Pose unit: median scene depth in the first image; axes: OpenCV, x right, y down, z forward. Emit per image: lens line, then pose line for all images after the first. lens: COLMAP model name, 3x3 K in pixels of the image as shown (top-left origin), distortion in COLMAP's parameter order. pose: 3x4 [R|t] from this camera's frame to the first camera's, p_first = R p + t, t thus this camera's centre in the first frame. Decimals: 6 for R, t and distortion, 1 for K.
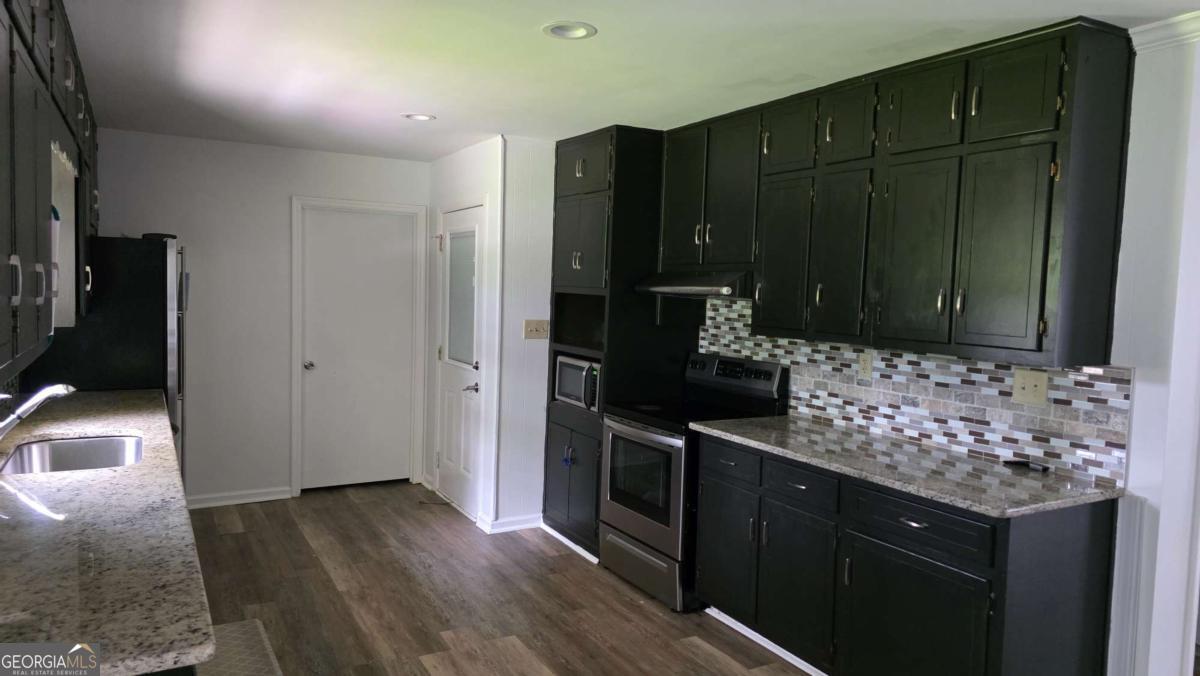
lens RADIAL K [[803.6, 0, 596.8], [0, 803.6, 337.6], [0, 0, 1]] dist [0.061866, -0.057473]
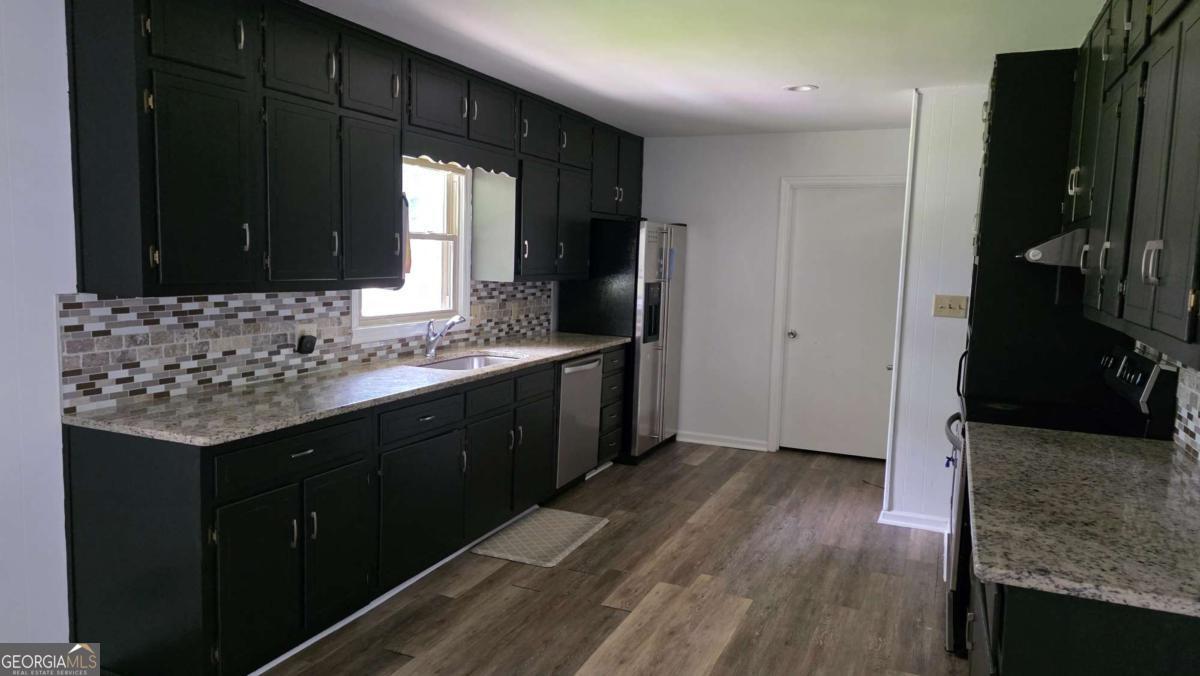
lens RADIAL K [[803.6, 0, 602.2], [0, 803.6, 334.6], [0, 0, 1]] dist [0.061866, -0.057473]
pose [[0.605179, 0.071082, -0.792909, 0.555335], [-0.062529, 0.997173, 0.041670, 0.009797], [0.793630, 0.024362, 0.607913, 0.233450]]
